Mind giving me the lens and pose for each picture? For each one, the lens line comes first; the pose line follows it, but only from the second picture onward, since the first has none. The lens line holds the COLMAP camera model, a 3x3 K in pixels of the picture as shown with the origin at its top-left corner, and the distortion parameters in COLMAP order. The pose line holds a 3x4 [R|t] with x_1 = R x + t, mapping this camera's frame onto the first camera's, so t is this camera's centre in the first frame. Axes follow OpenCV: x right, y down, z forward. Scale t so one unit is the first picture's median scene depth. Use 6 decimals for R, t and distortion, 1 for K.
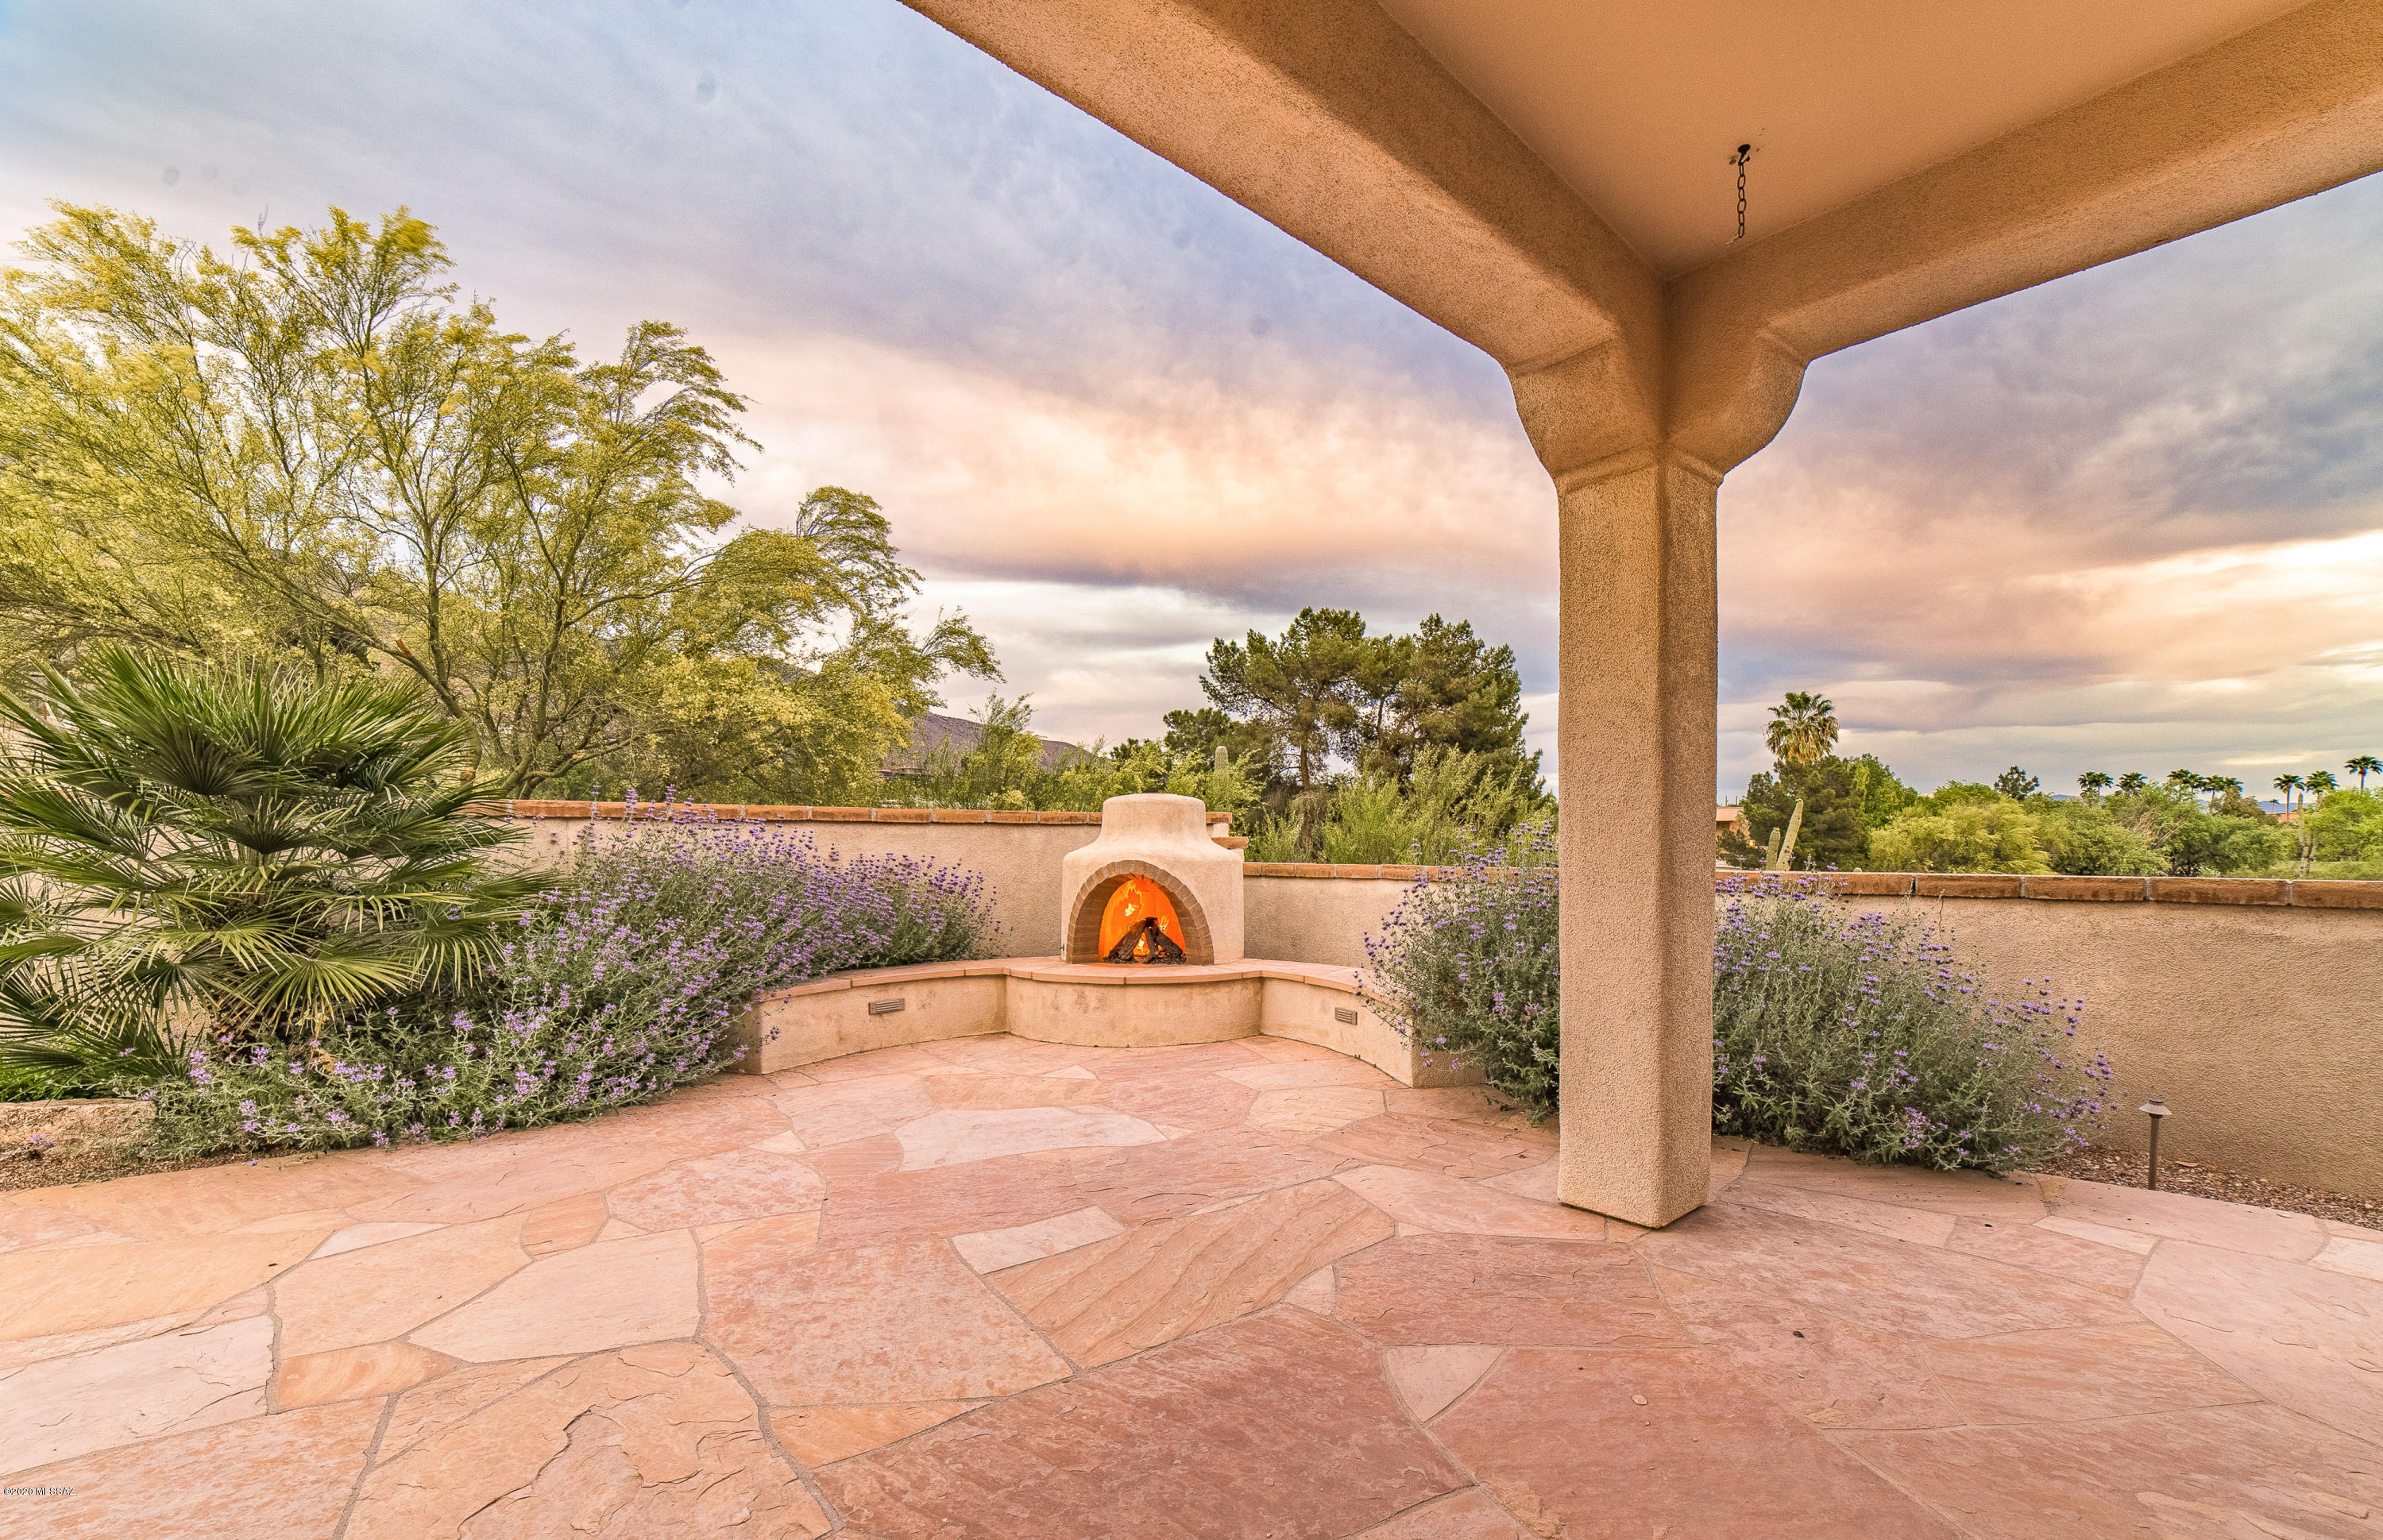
lens RADIAL K [[990.9, 0, 1242.3], [0, 990.9, 859.4], [0, 0, 1]] dist [-0.002669, 0.000313]
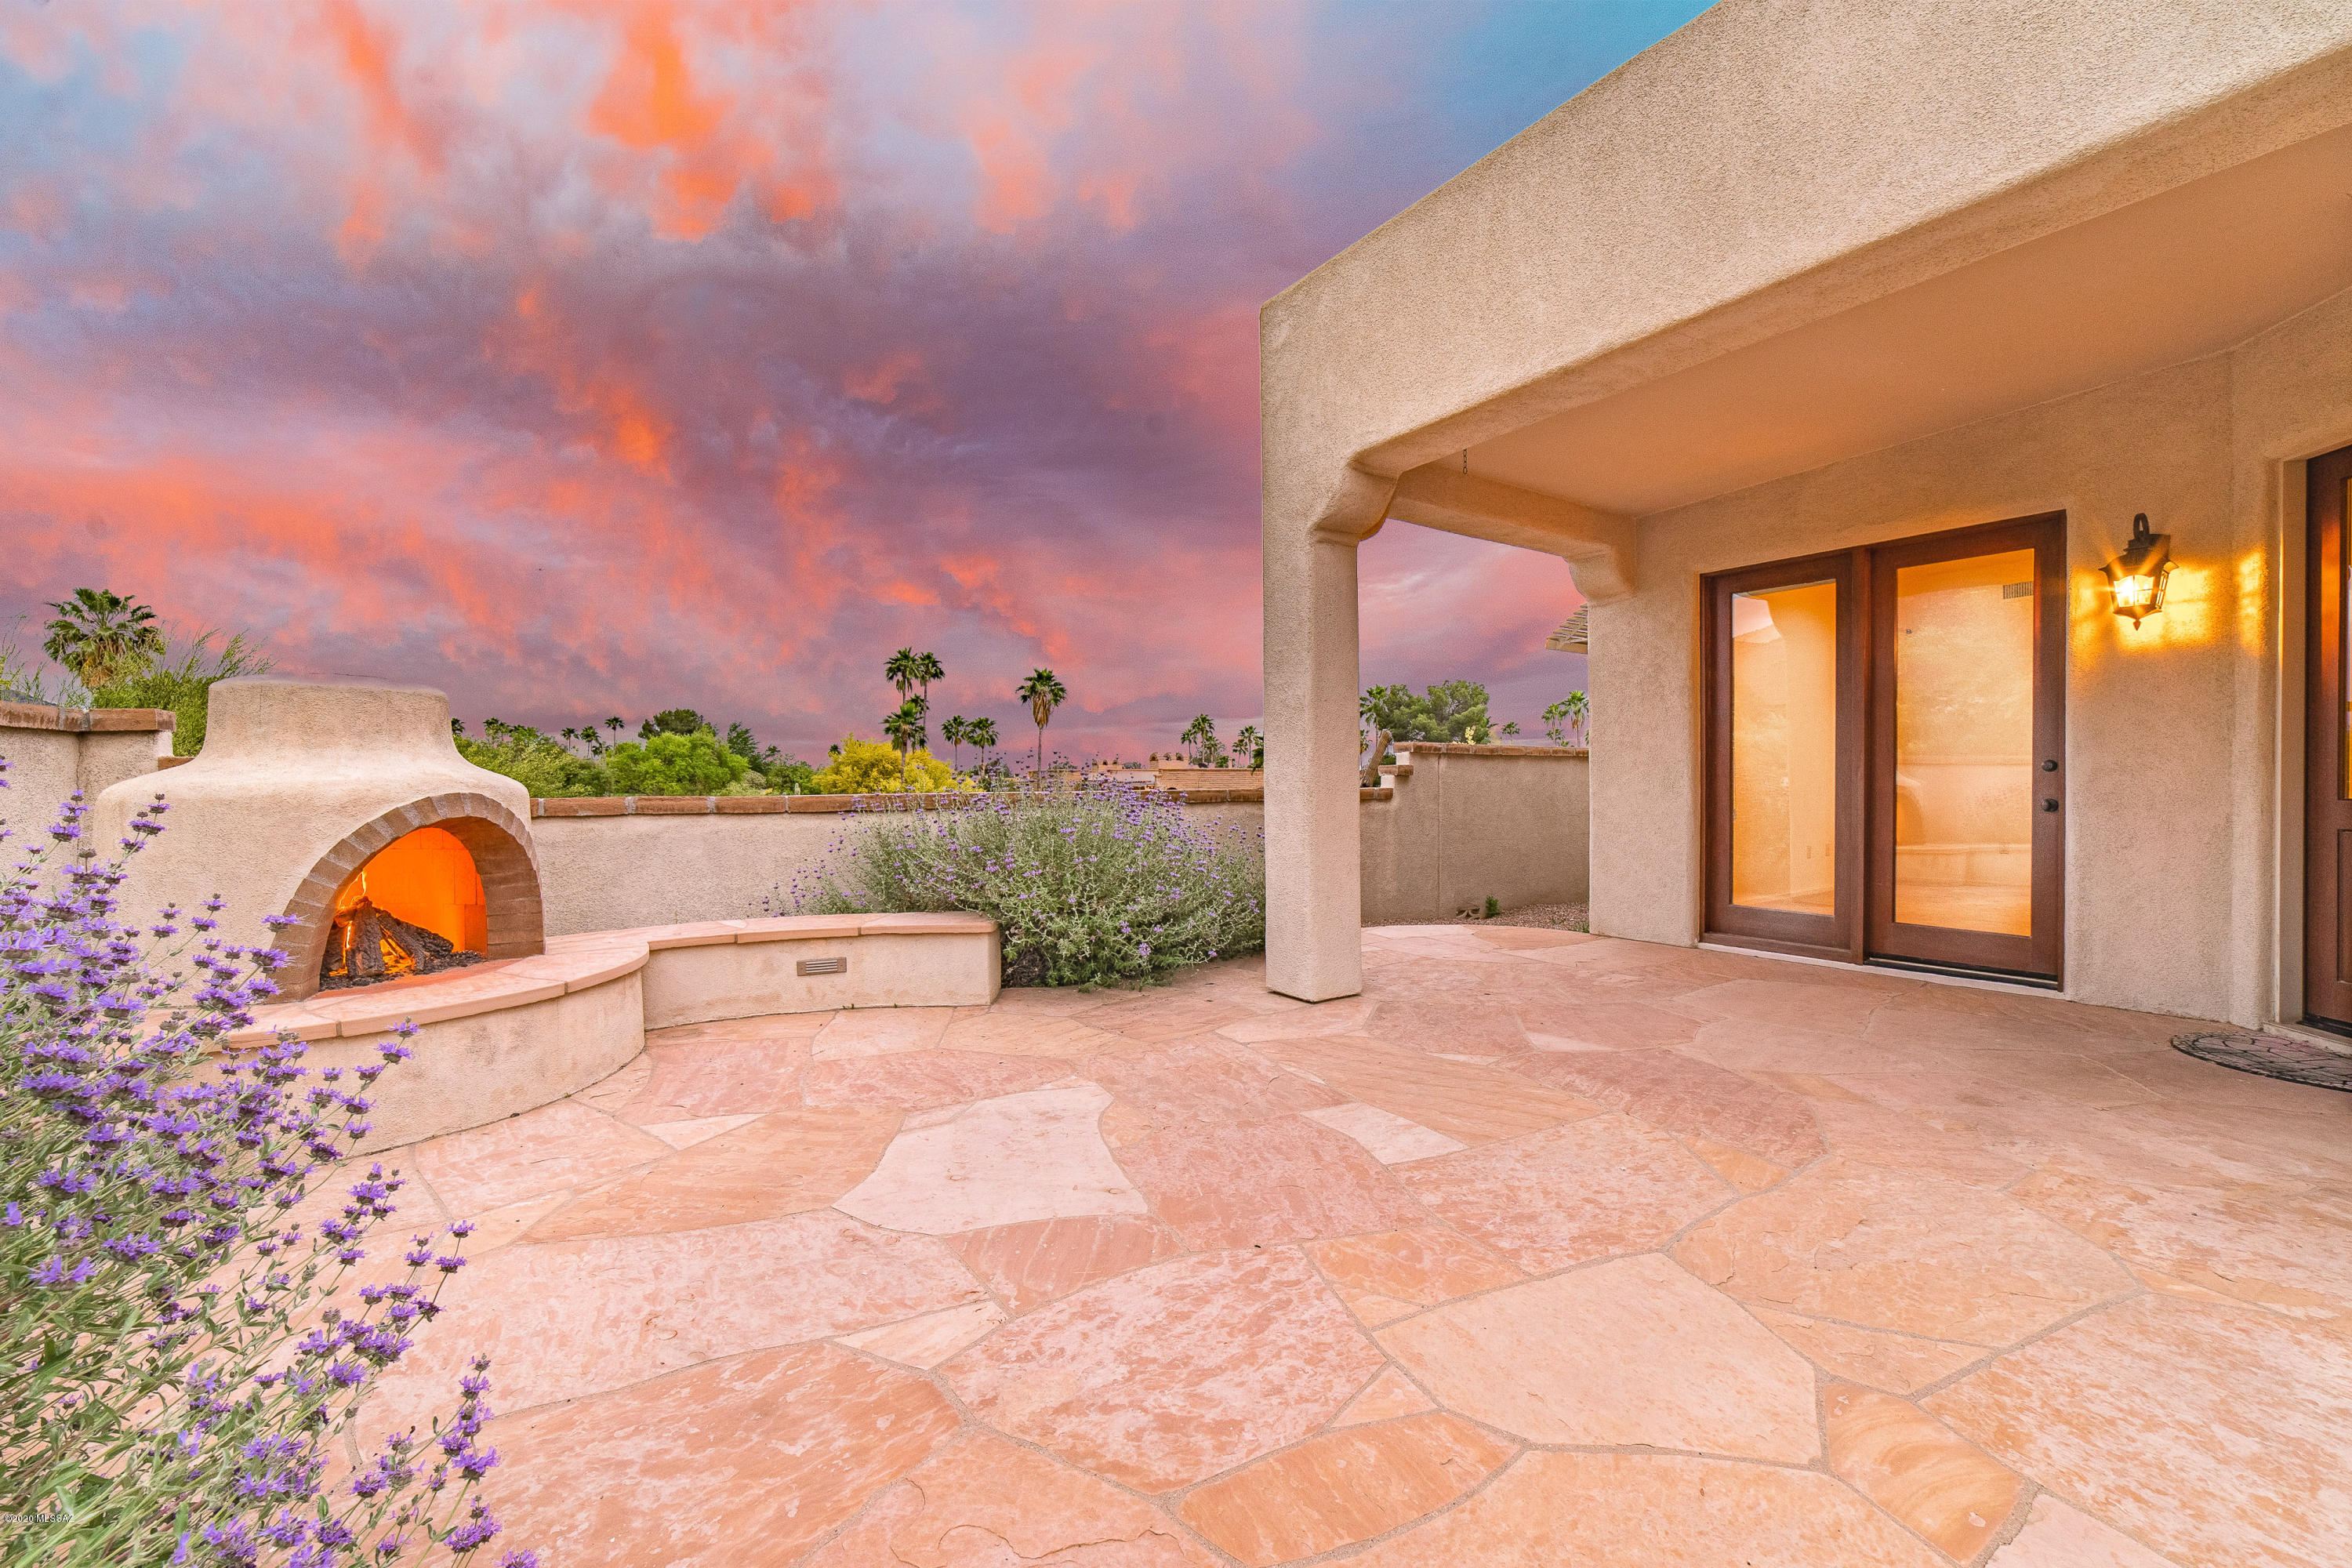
lens RADIAL K [[943.5, 0, 1168.5], [0, 943.5, 784.4], [0, 0, 1]] dist [-0.018561, 0.006311]
pose [[0.147622, -0.003849, 0.989036, -0.833057], [0.015764, 0.999875, 0.001538, 0.002392], [-0.988918, 0.015364, 0.147664, 0.719972]]
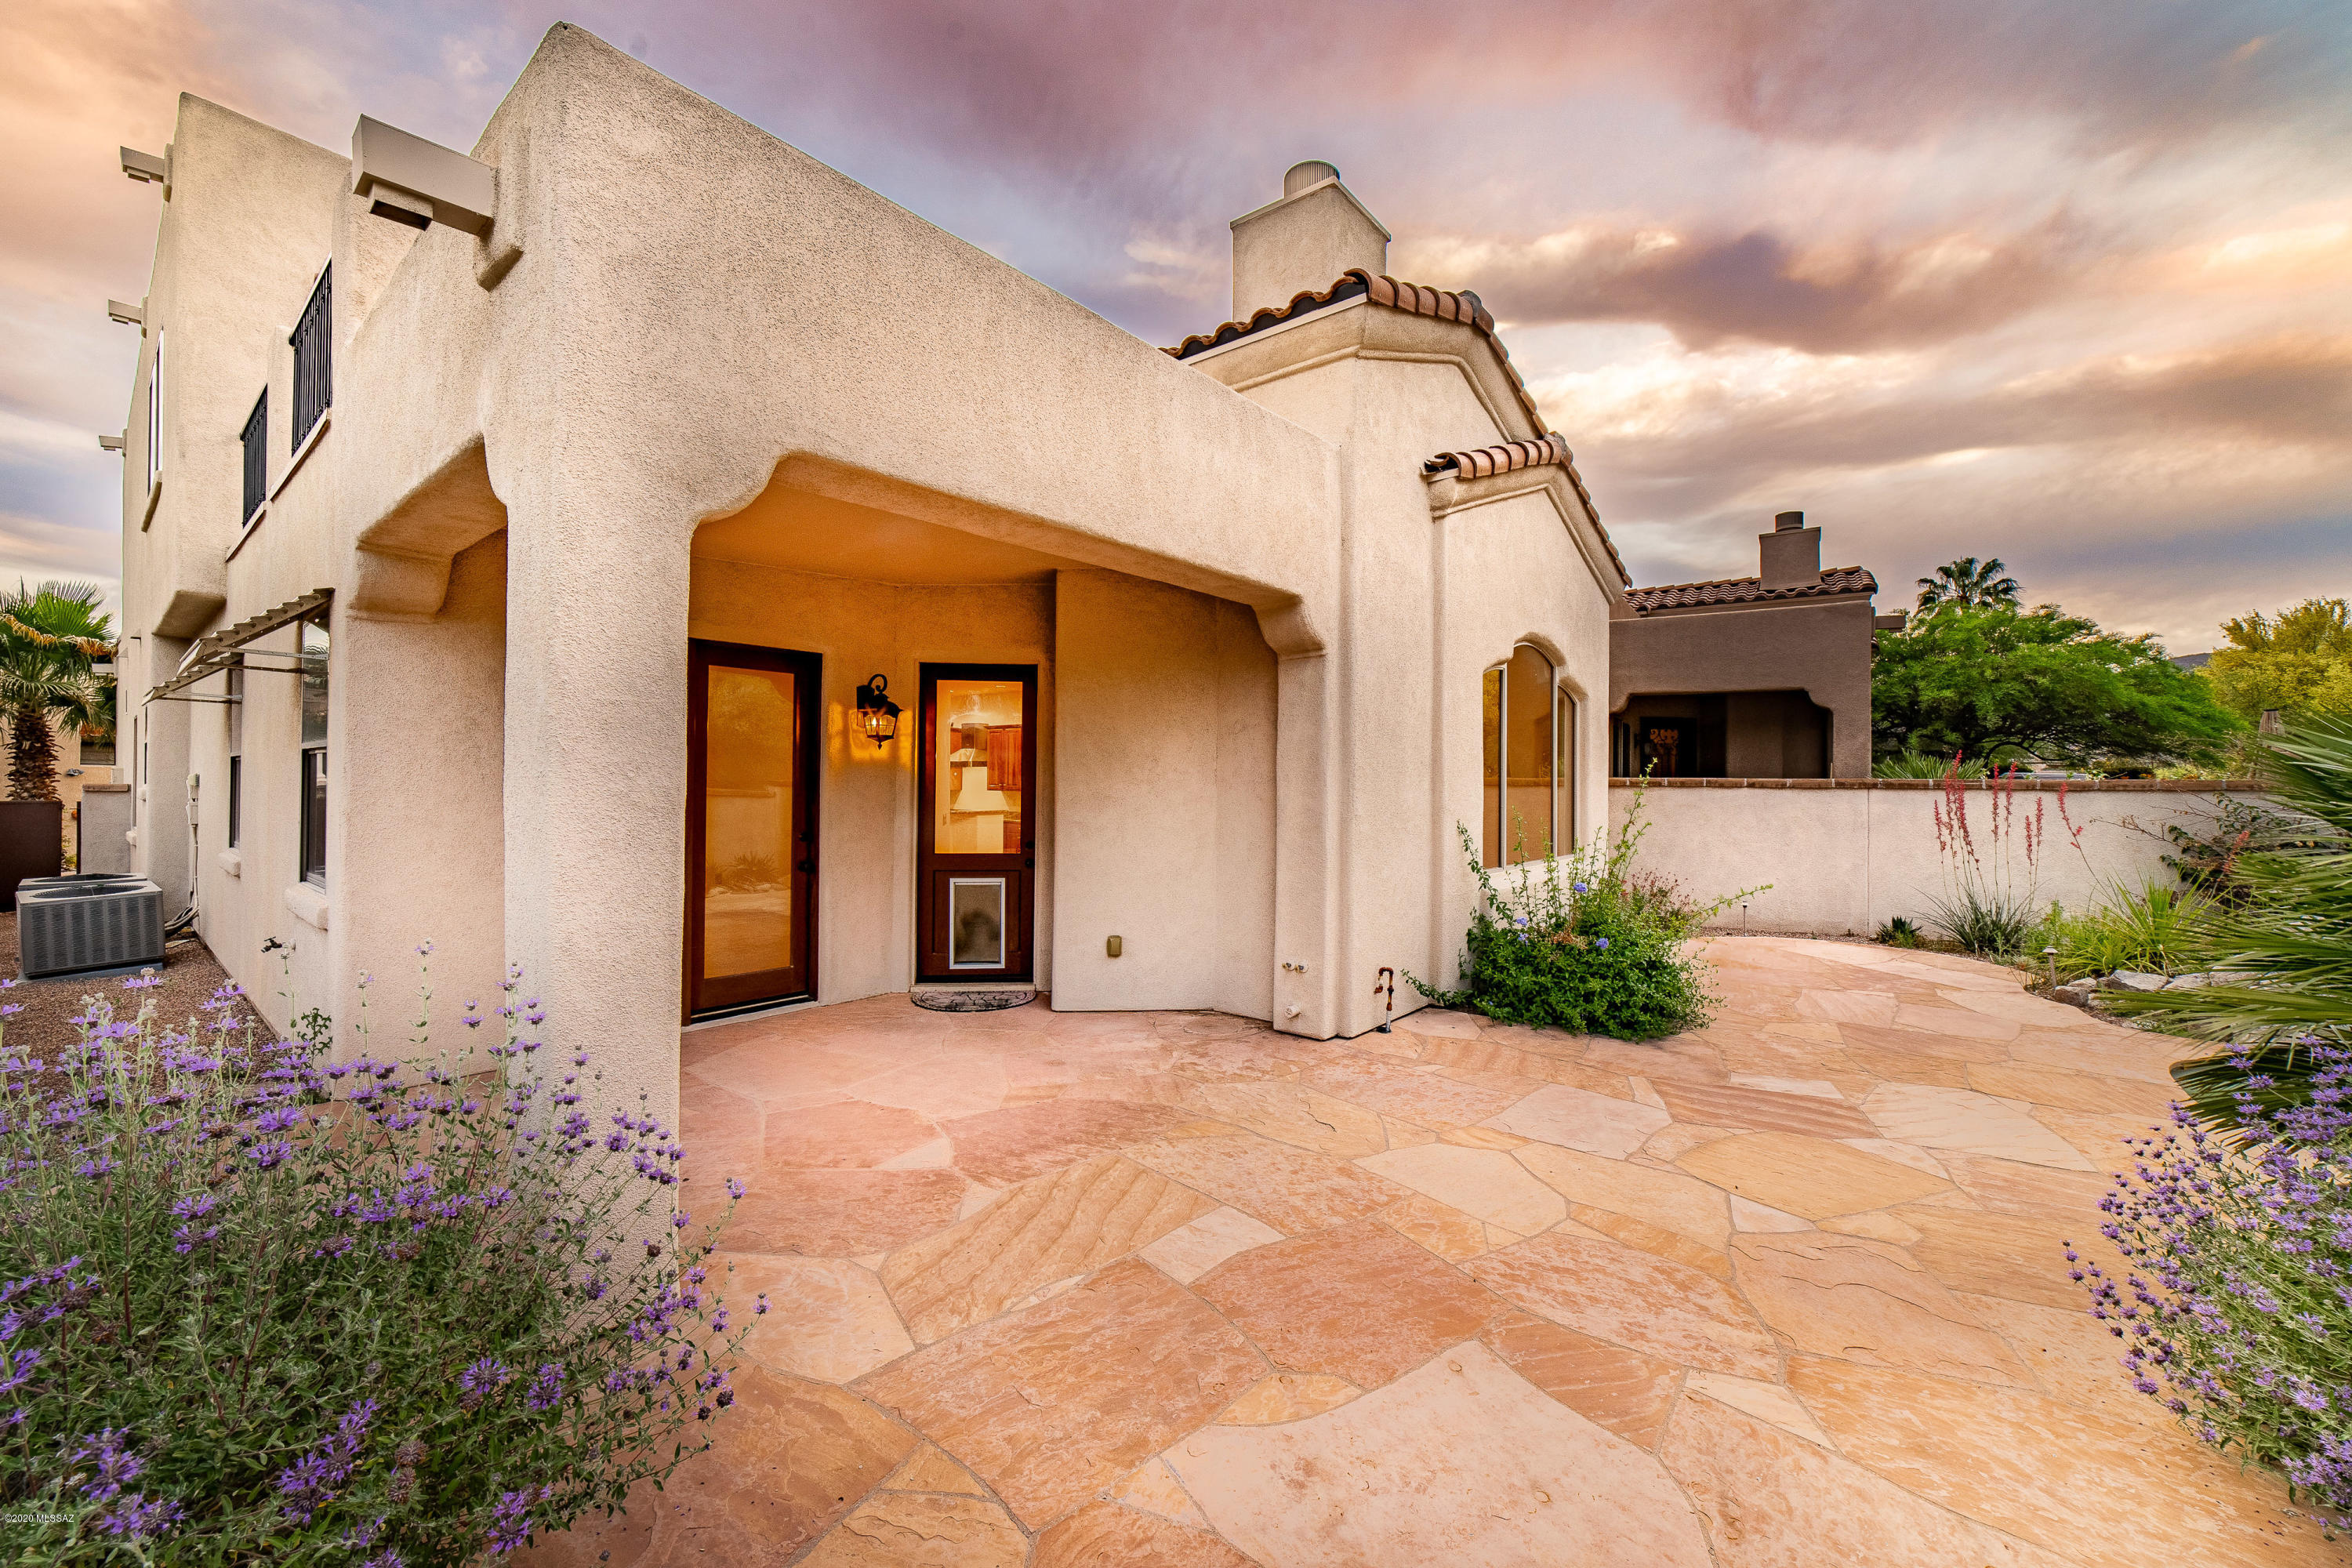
lens RADIAL K [[938.9, 0, 1173.1], [0, 938.9, 762.4], [0, 0, 1]] dist [-0.018569, 0.006790]
pose [[-0.988273, -0.010943, -0.152302, 0.004975], [-0.009621, 0.999909, -0.009416, -0.106307], [0.152392, -0.007840, -0.988289, 1.384786]]
